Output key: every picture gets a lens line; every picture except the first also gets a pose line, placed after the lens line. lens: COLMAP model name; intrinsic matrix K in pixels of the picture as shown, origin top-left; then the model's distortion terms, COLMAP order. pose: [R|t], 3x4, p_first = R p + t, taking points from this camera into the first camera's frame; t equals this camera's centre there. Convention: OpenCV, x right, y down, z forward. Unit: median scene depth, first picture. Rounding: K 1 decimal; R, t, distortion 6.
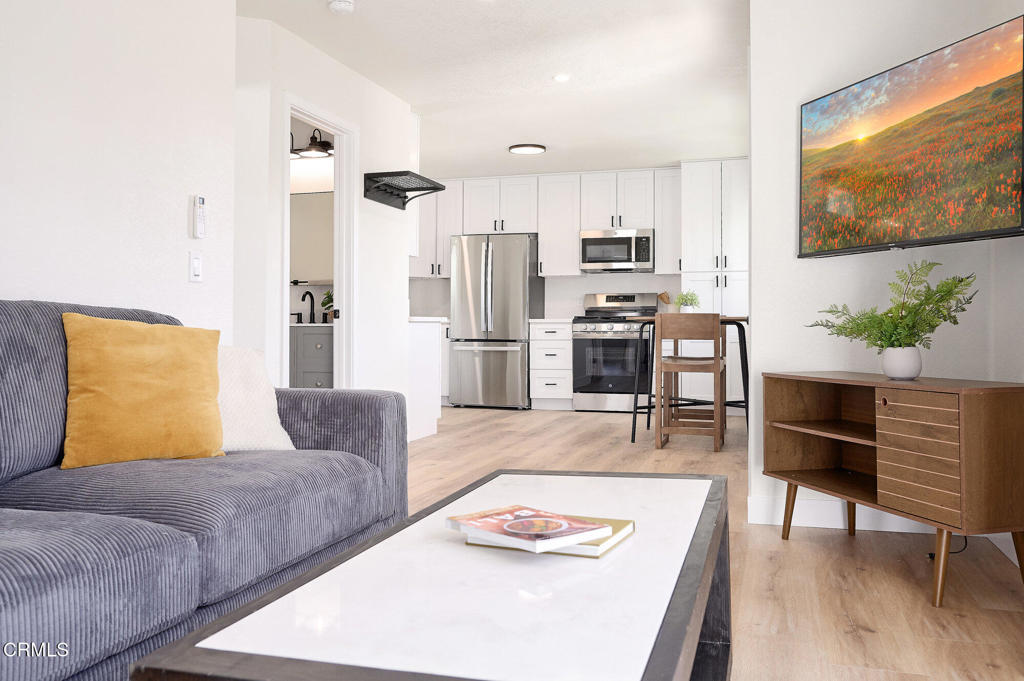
lens RADIAL K [[1000.4, 0, 506.2], [0, 1000.4, 338.1], [0, 0, 1]] dist [-0.012963, 0.002779]
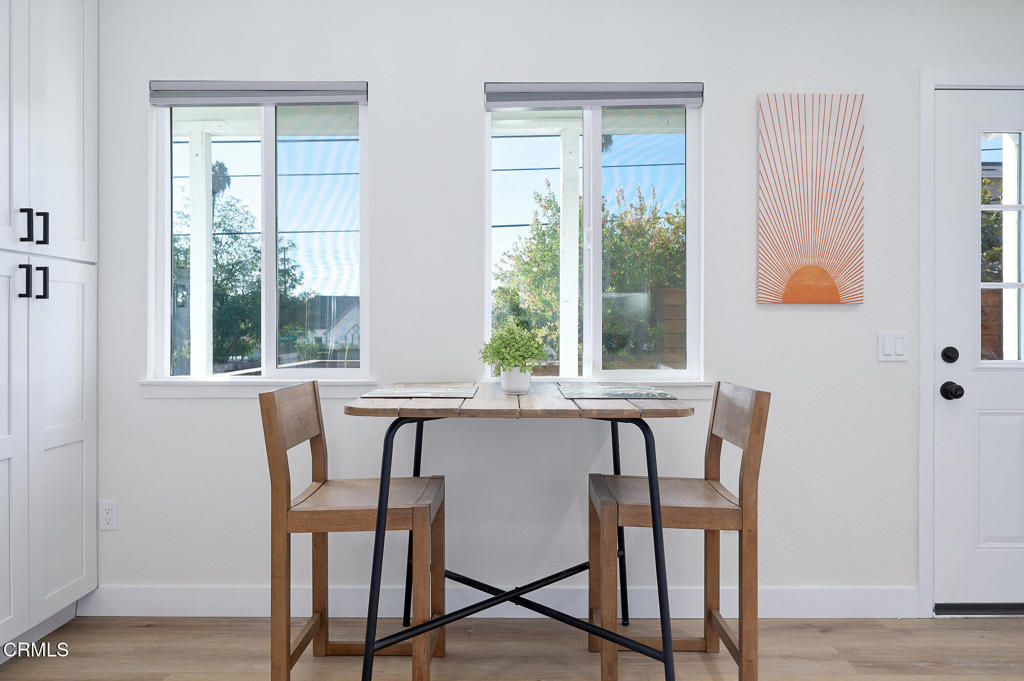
lens RADIAL K [[698.7, 0, 520.3], [0, 698.7, 331.2], [0, 0, 1]] dist [-0.007739, -0.002653]
pose [[-0.335314, -0.004078, 0.942098, -0.069654], [0.003629, 0.999978, 0.005620, -0.037866], [-0.942099, 0.005303, -0.335292, 0.875507]]
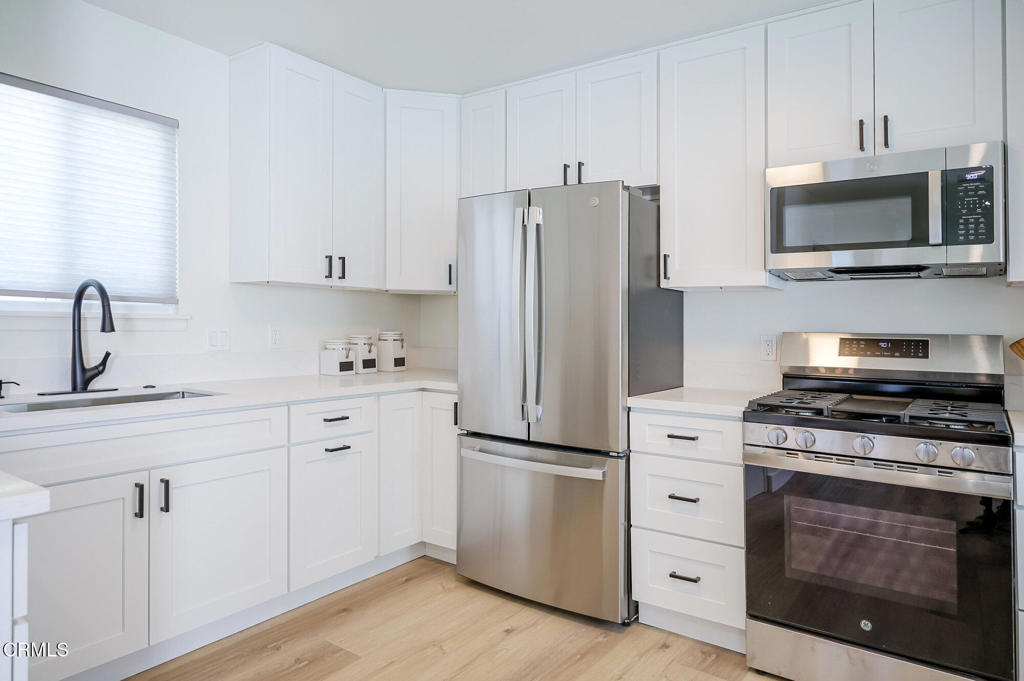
lens RADIAL K [[653.6, 0, 519.6], [0, 653.6, 298.7], [0, 0, 1]] dist [-0.010817, 0.007234]
pose [[0.955031, -0.000049, -0.296506, 0.058718], [-0.012613, 0.999088, -0.040791, -0.047390], [0.296238, 0.042697, 0.954159, 0.749172]]
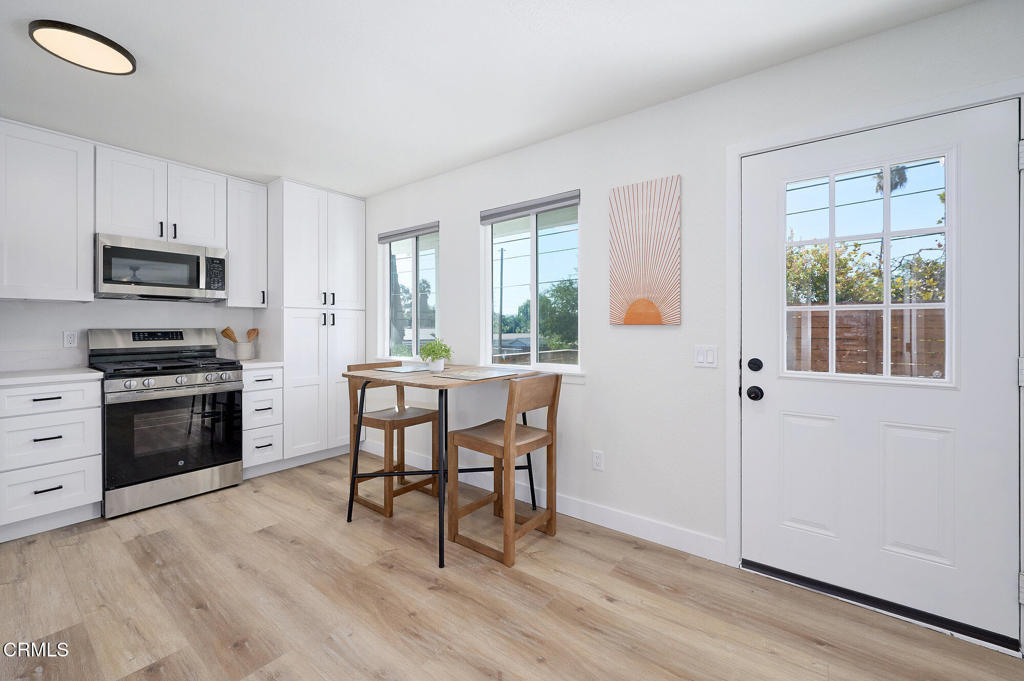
lens RADIAL K [[430.2, 0, 521.3], [0, 430.2, 324.8], [0, 0, 1]] dist [0.004925, -0.000970]
pose [[0.308775, 0.003960, 0.951127, -0.108018], [0.006316, 0.999961, -0.006214, -0.045509], [-0.951114, 0.007926, 0.308738, 0.668302]]
